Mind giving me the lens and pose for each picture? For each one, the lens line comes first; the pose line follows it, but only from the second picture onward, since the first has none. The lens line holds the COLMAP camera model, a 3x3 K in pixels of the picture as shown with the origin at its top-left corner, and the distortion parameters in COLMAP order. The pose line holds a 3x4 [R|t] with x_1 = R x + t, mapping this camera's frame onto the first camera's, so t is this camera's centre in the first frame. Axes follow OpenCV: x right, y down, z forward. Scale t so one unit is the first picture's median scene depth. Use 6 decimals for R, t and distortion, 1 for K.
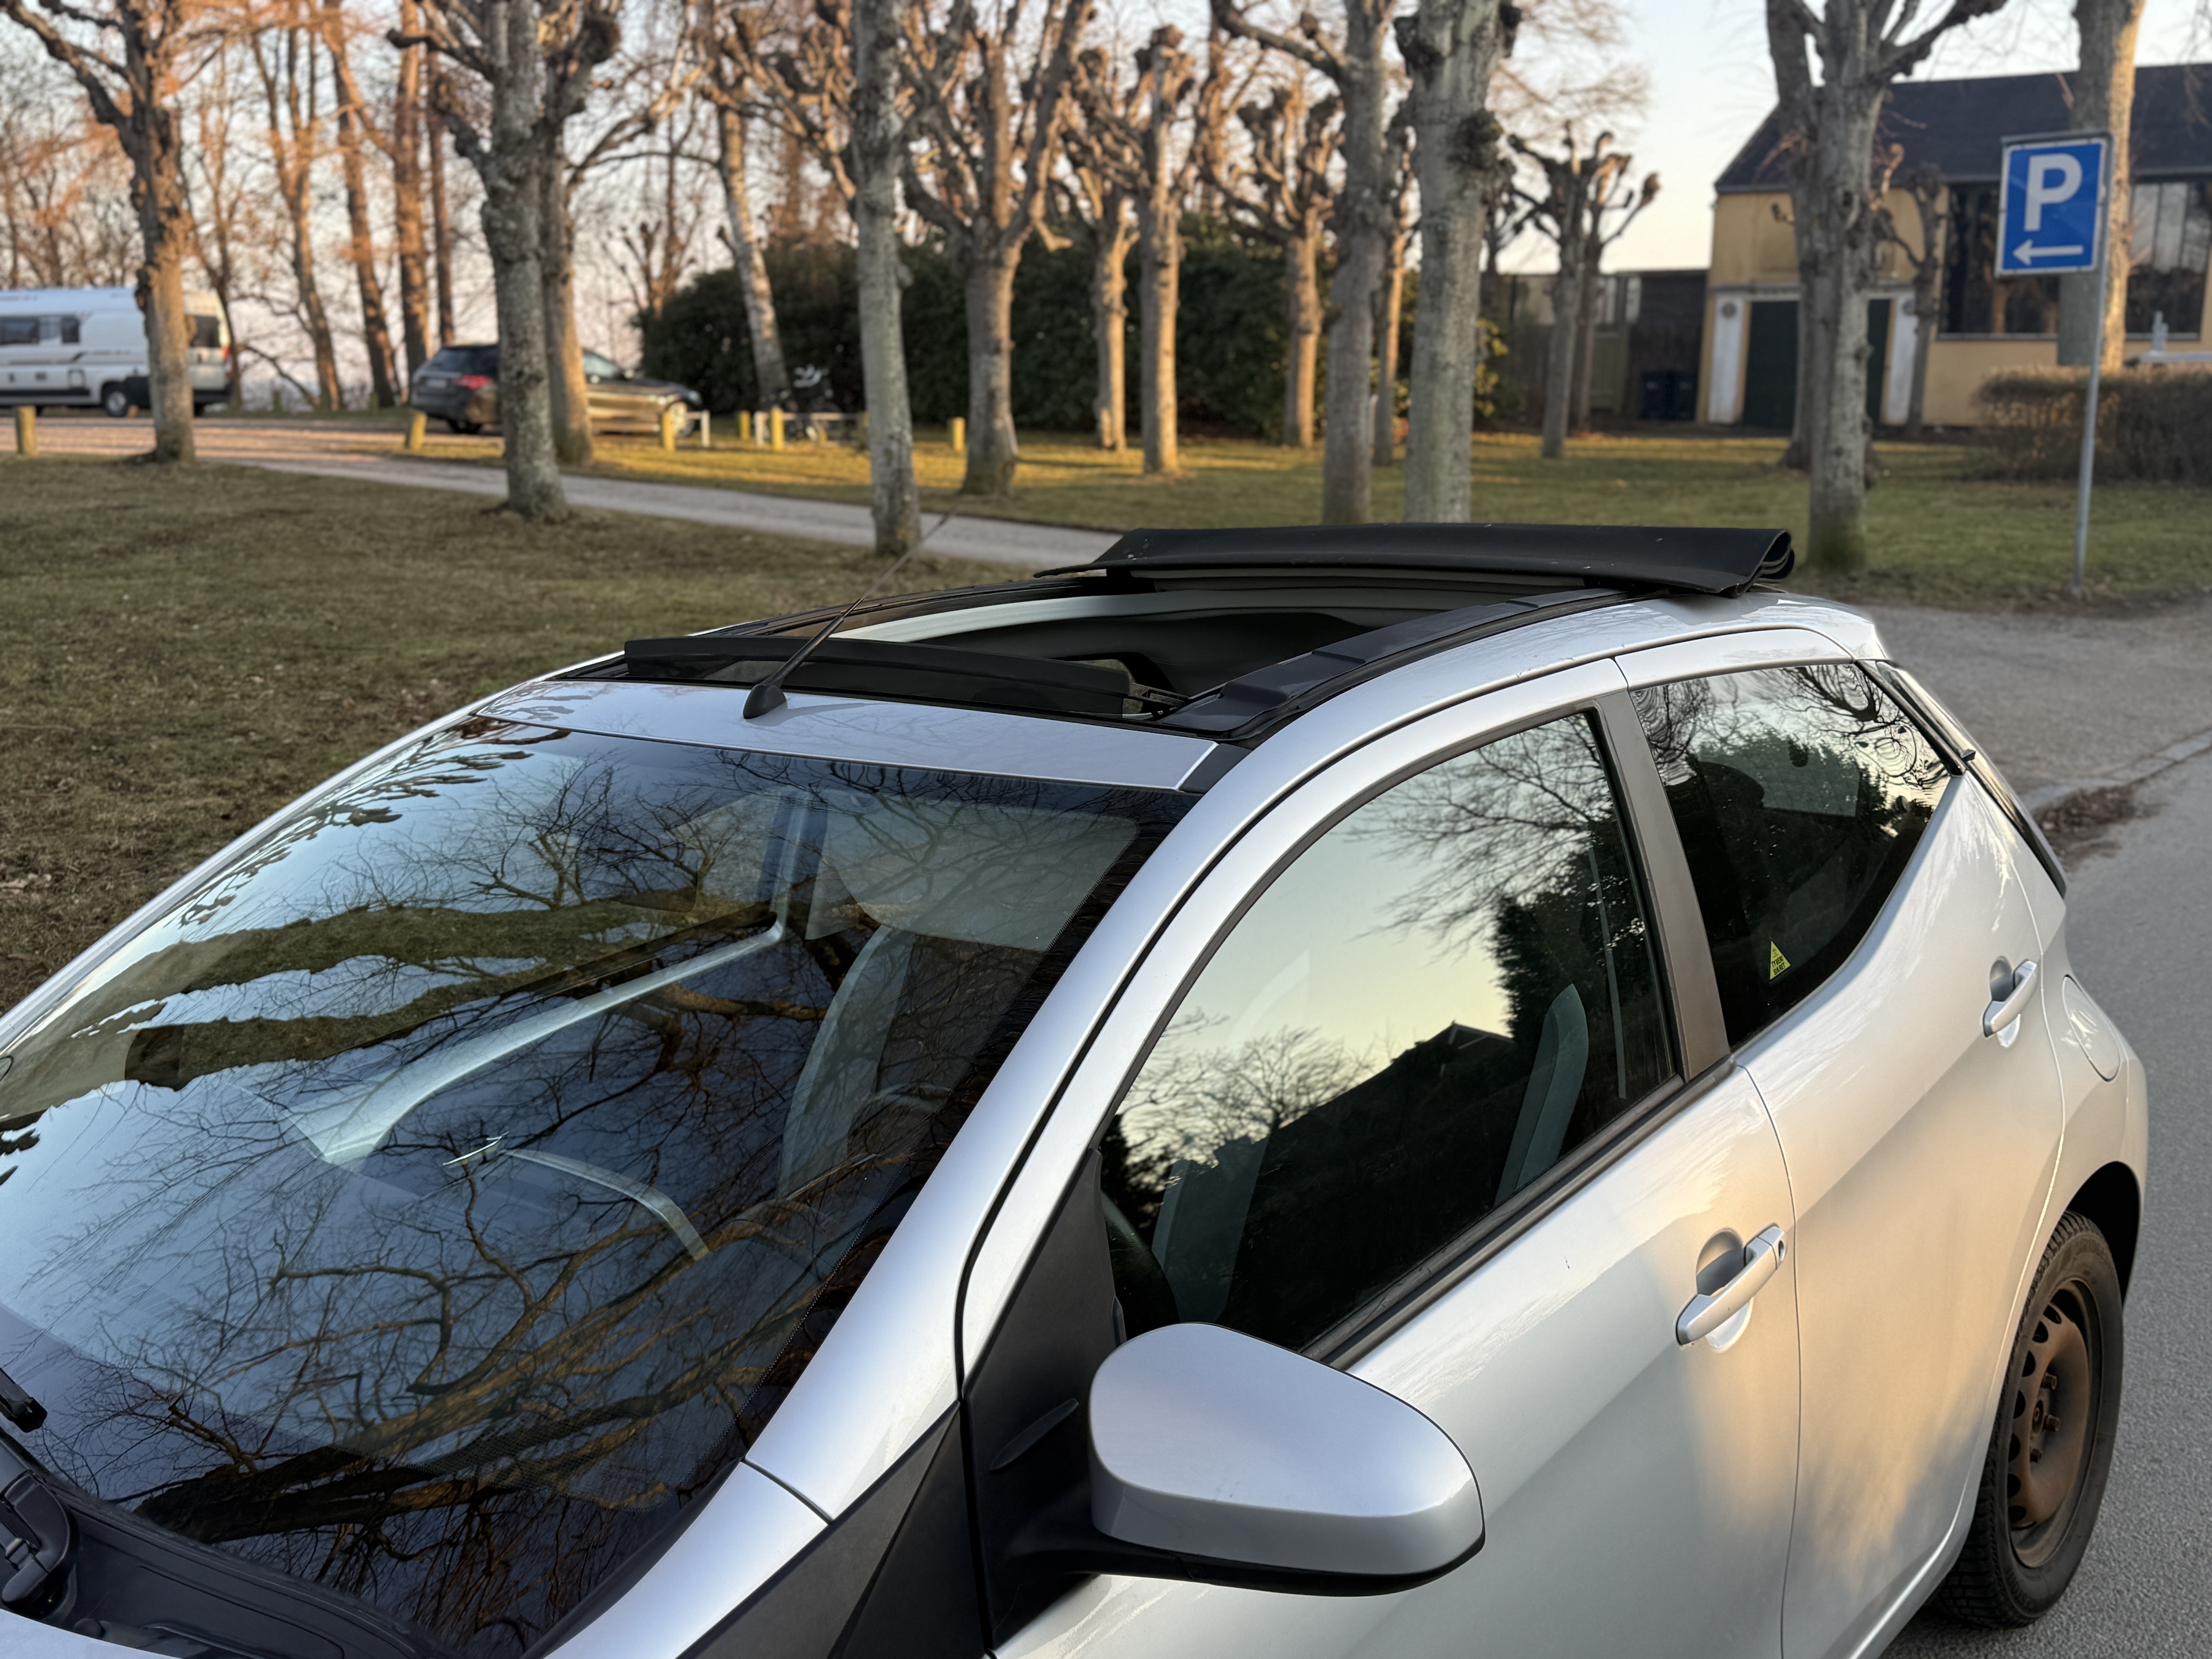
lens RADIAL K [[2091.7, 0, 1106.0], [0, 2091.7, 829.5], [0, 0, 1]] dist [0.202387, -0.582745]
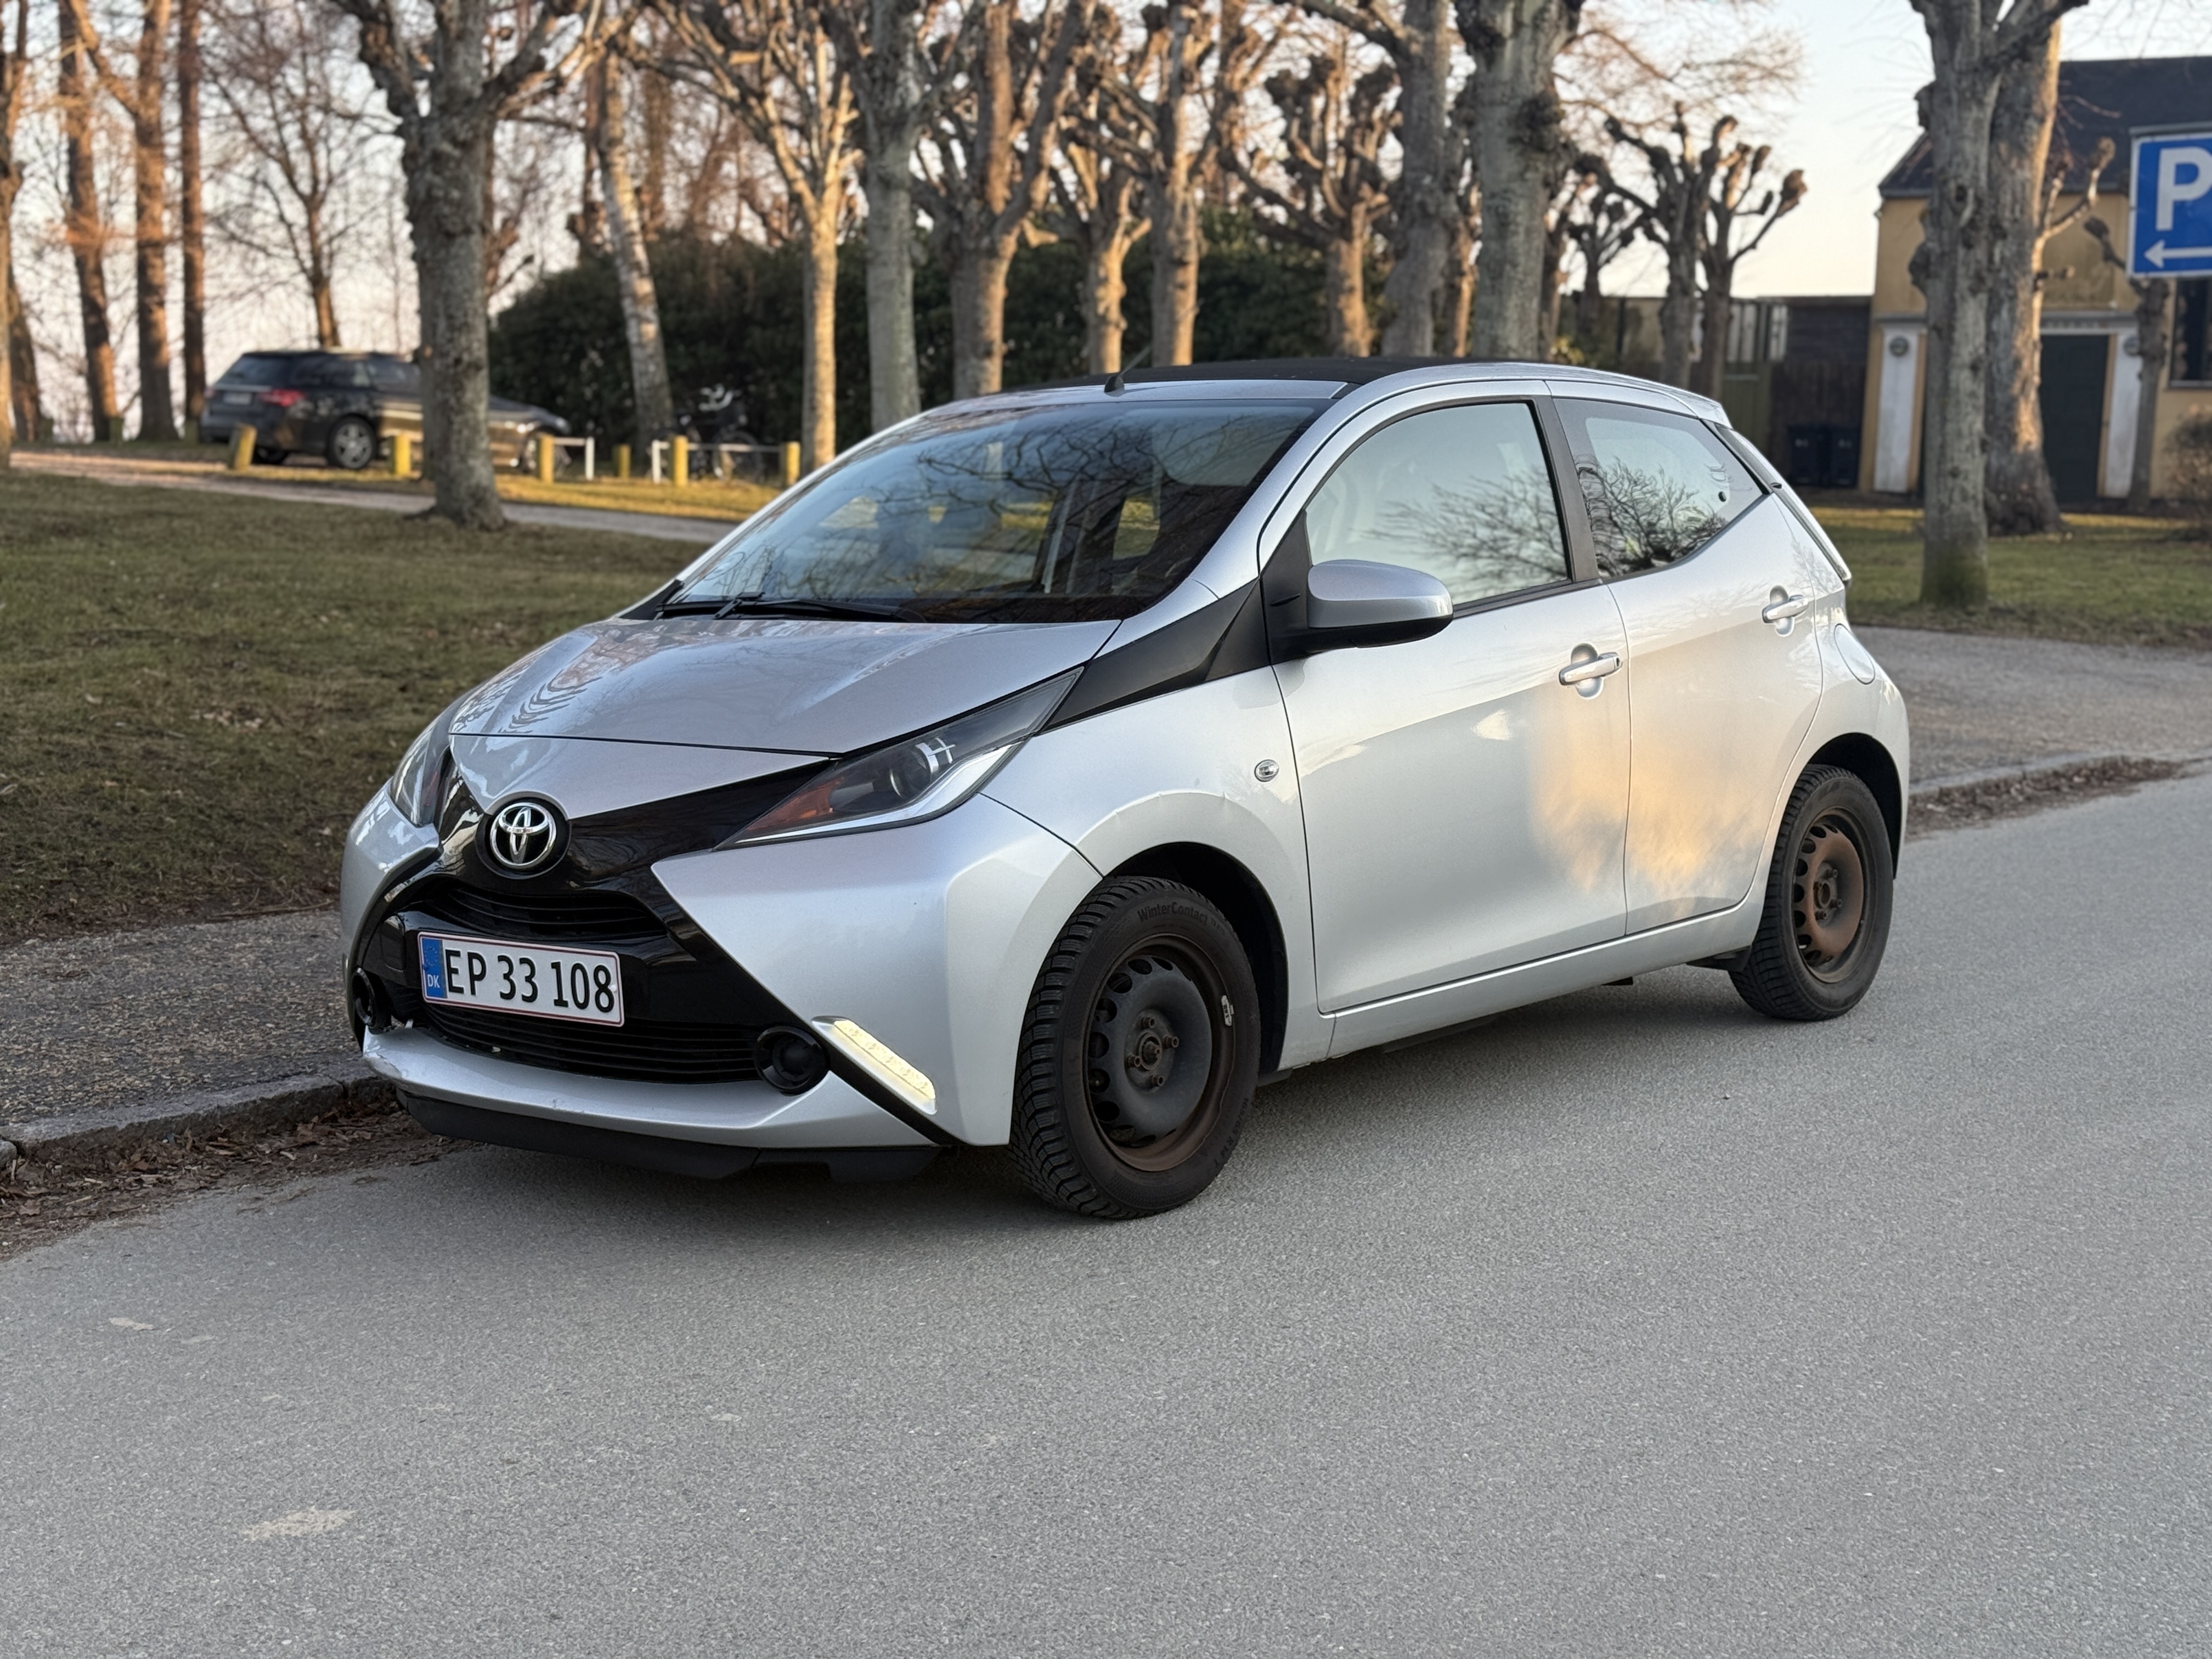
lens RADIAL K [[3152.3, 0, 1106.0], [0, 3152.3, 829.5], [0, 0, 1]] dist [0.190047, -0.701022]
pose [[0.999649, 0.016580, 0.020679, -0.019282], [-0.014593, 0.995580, -0.092780, 0.054311], [-0.022125, 0.092446, 0.995472, -0.165945]]
